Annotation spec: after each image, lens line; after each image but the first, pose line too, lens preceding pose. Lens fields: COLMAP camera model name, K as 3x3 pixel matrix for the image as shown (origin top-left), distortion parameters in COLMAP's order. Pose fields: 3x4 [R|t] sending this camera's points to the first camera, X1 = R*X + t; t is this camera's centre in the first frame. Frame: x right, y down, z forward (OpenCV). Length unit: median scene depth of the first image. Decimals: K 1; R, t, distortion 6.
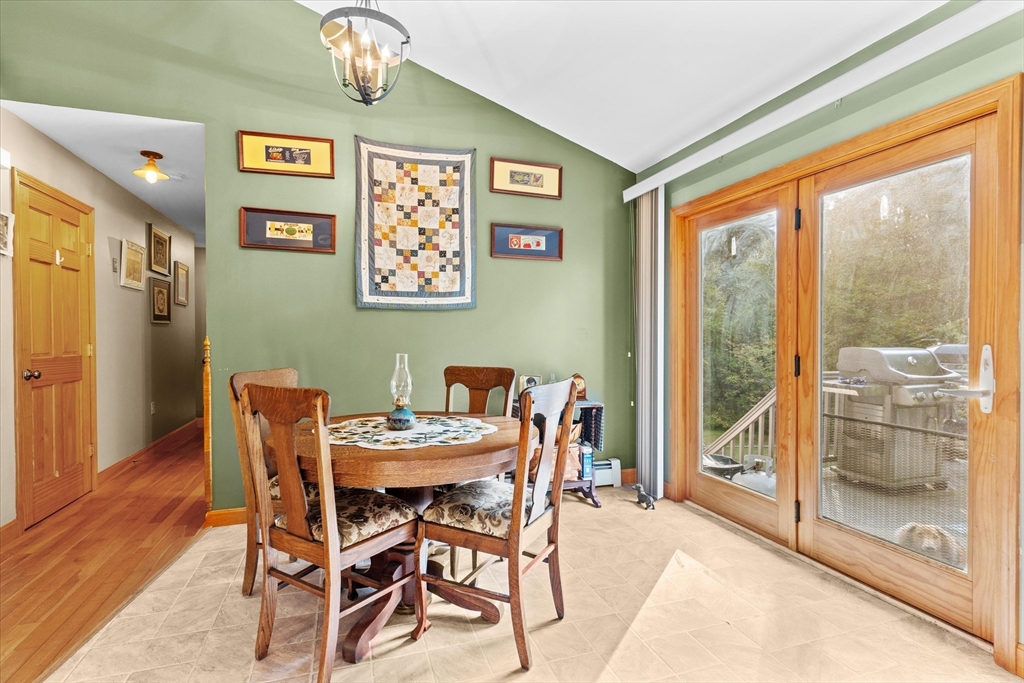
lens RADIAL K [[478.5, 0, 511.7], [0, 478.5, 342.1], [0, 0, 1]] dist [0.001645, 0.000276]
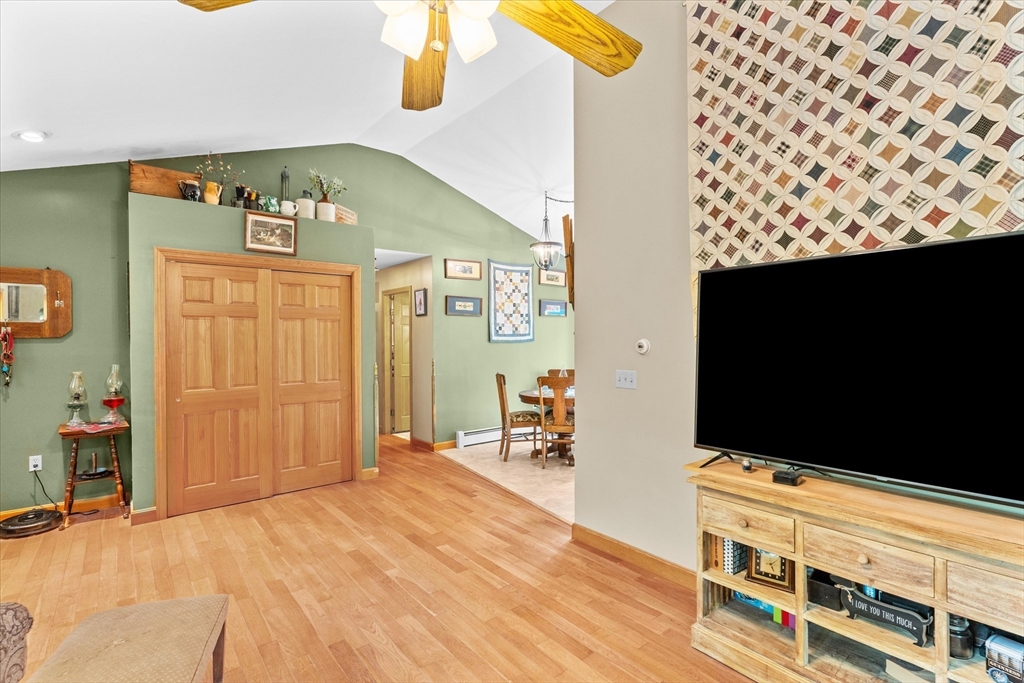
lens RADIAL K [[478.5, 0, 510.4], [0, 478.5, 338.8], [0, 0, 1]] dist [0.001645, 0.000276]
pose [[0.933331, -0.007524, 0.358939, -0.949493], [0.015724, 0.999678, -0.019931, -0.044499], [-0.358674, 0.024246, 0.933148, -0.918512]]
